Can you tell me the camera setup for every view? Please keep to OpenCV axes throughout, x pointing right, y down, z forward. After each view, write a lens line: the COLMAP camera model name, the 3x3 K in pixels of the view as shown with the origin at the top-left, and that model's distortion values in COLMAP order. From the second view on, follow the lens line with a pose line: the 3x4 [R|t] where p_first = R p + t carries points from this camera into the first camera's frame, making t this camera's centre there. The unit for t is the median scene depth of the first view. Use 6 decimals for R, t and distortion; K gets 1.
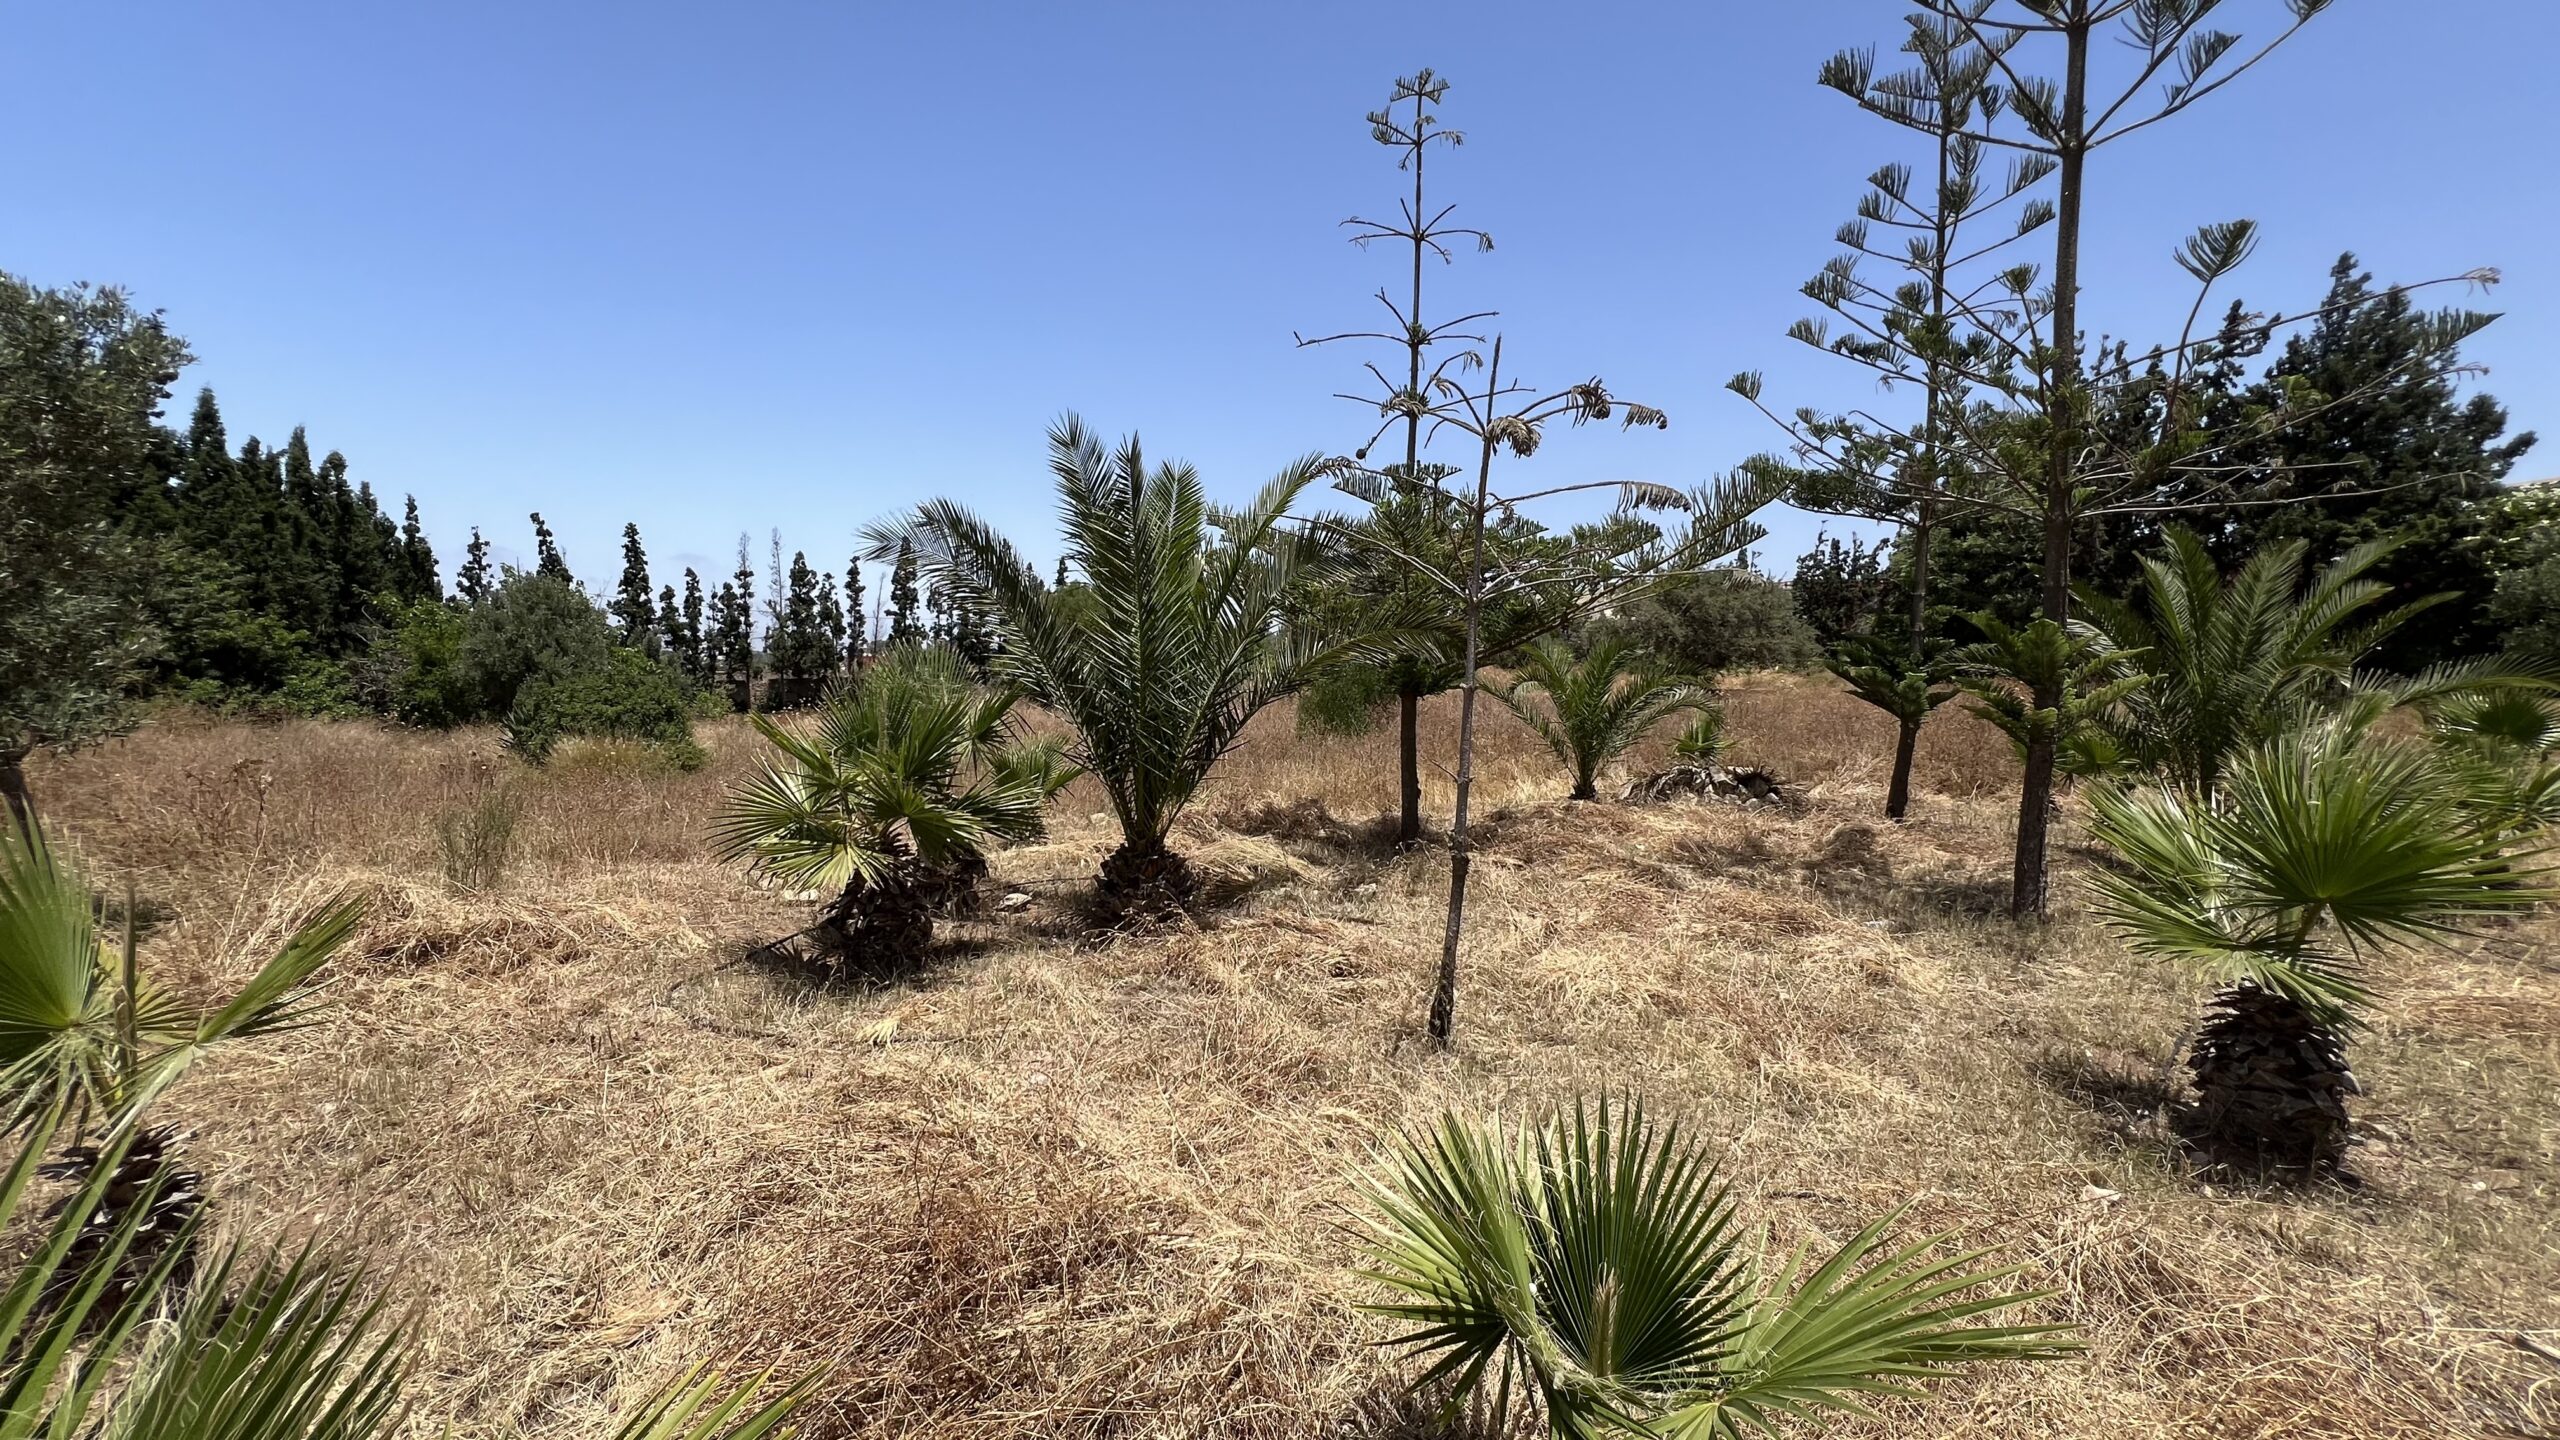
lens RADIAL K [[1027.8, 0, 1275.8], [0, 1027.8, 720.1], [0, 0, 1]] dist [-0.002849, 0.000912]
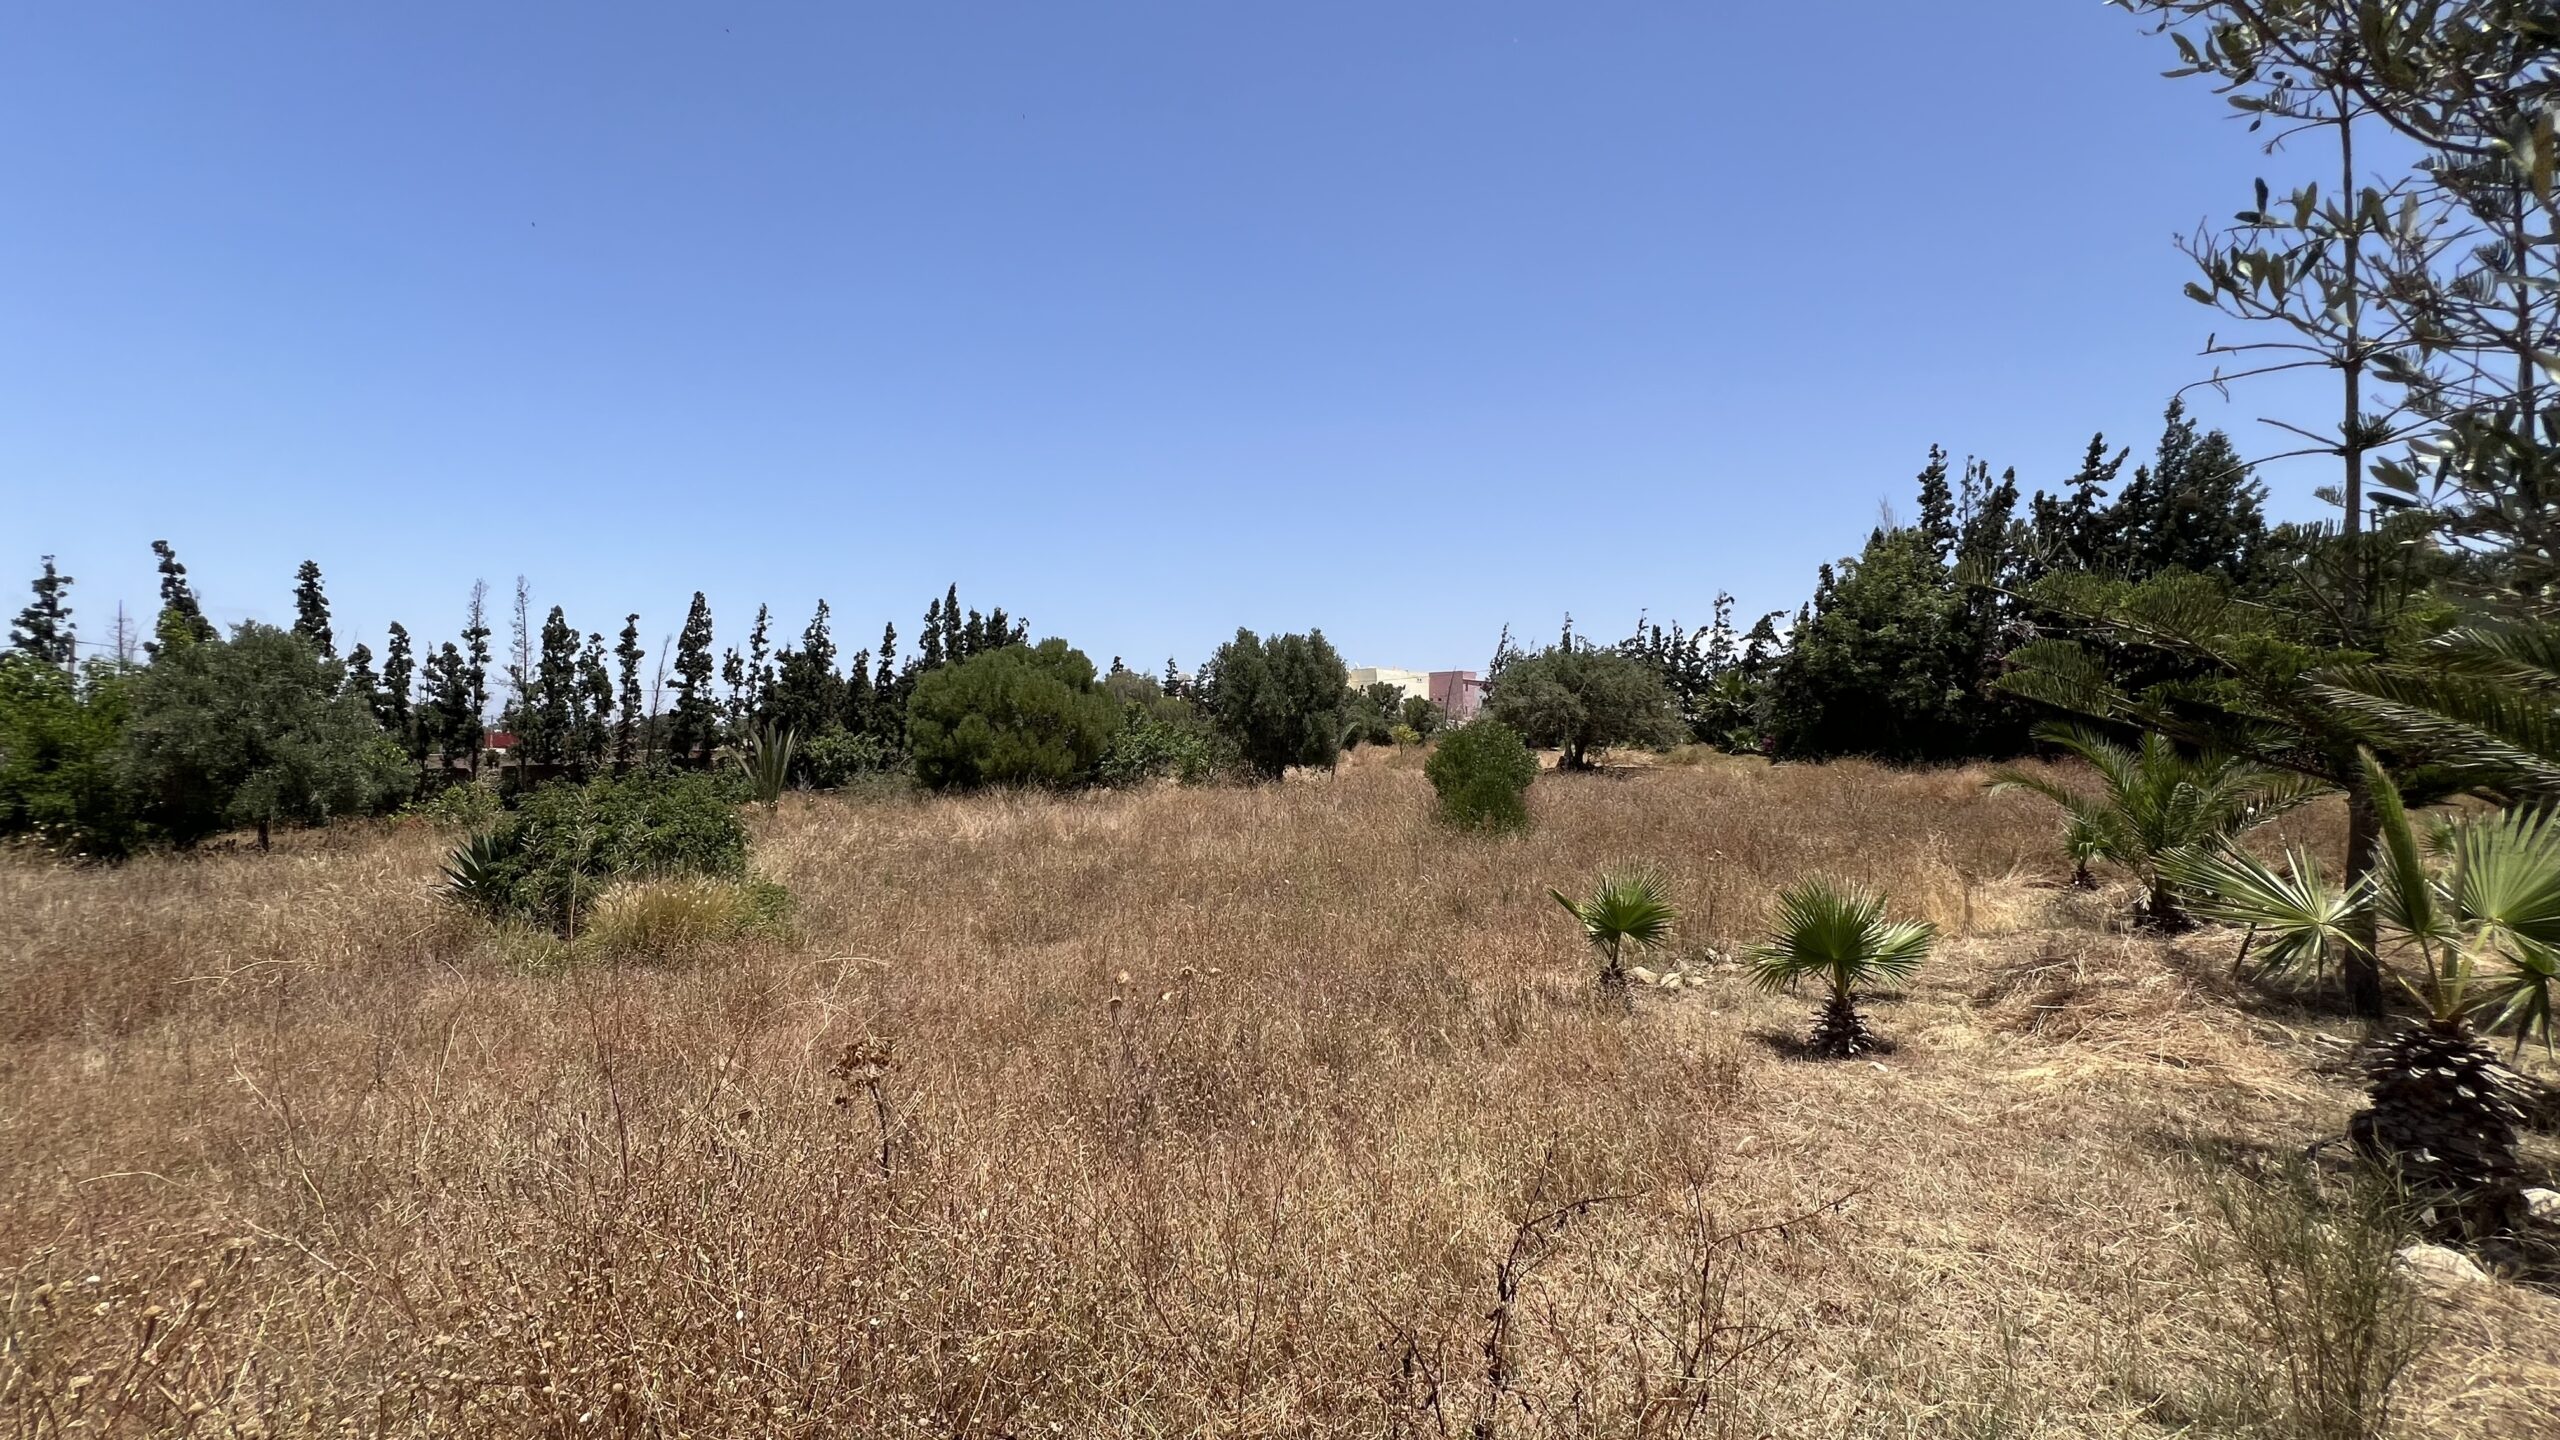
lens RADIAL K [[1027.8, 0, 1281.5], [0, 1027.8, 721.0], [0, 0, 1]] dist [-0.002849, 0.000912]
pose [[0.959493, 0.001452, 0.281730, -0.149892], [0.018826, 0.997421, -0.069256, -0.009426], [-0.281104, 0.071754, 0.956991, 0.086514]]
